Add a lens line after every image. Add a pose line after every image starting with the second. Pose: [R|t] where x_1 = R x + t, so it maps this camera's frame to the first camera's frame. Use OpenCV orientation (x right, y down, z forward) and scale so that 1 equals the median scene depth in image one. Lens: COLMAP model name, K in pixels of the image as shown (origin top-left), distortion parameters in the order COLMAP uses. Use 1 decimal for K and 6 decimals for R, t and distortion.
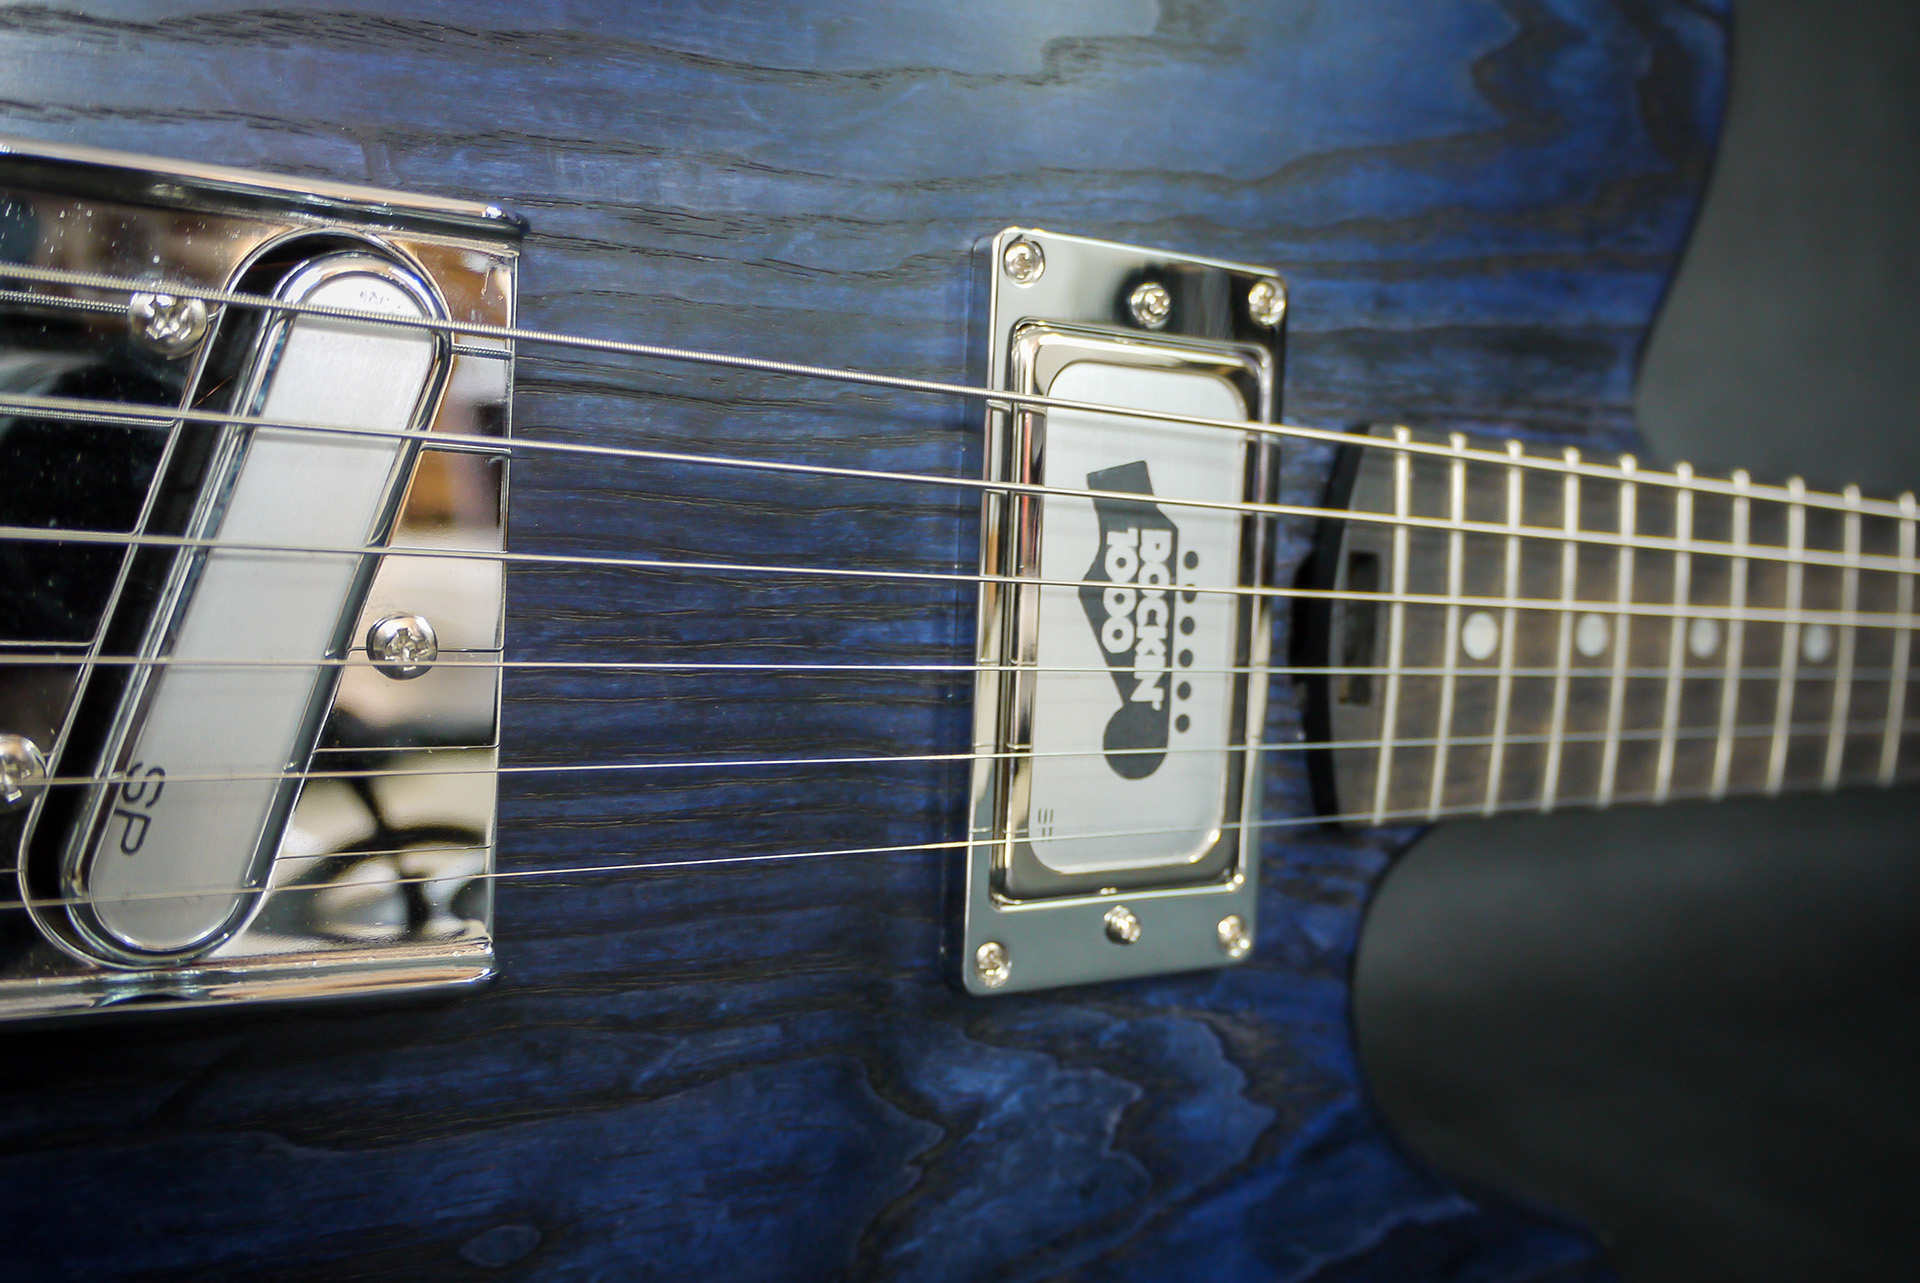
lens RADIAL K [[1670.5, 0, 960.0], [0, 1670.5, 641.5], [0, 0, 1]] dist [-0.022710, -0.006894]
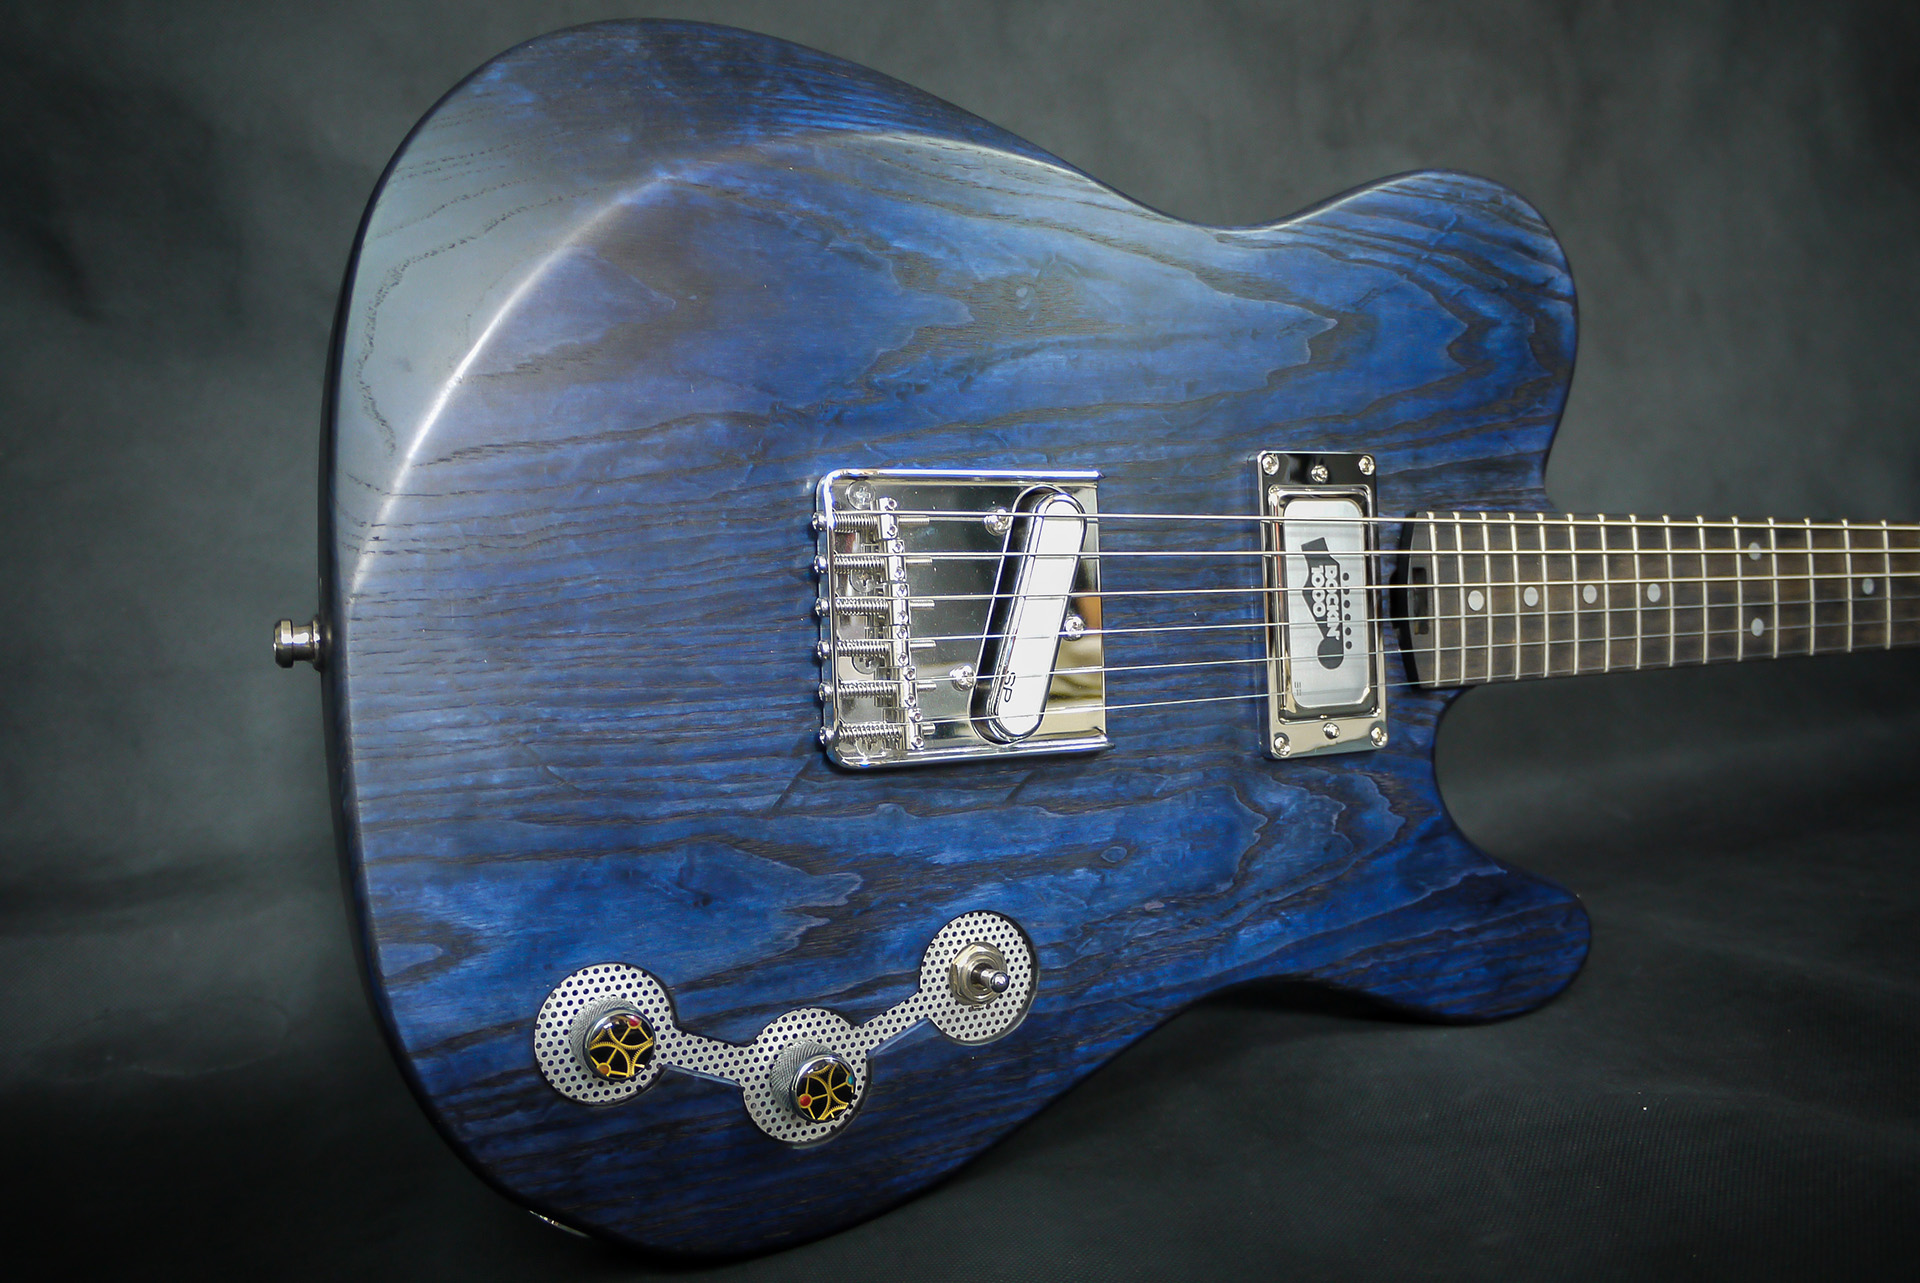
lens RADIAL K [[1511.9, 0, 960.0], [0, 1511.9, 641.5], [0, 0, 1]] dist [-0.010444, -0.010997]
pose [[0.993350, -0.089898, -0.071936, -0.256682], [0.086584, 0.995090, -0.047941, 0.097123], [0.075893, 0.041393, 0.996256, -1.166170]]
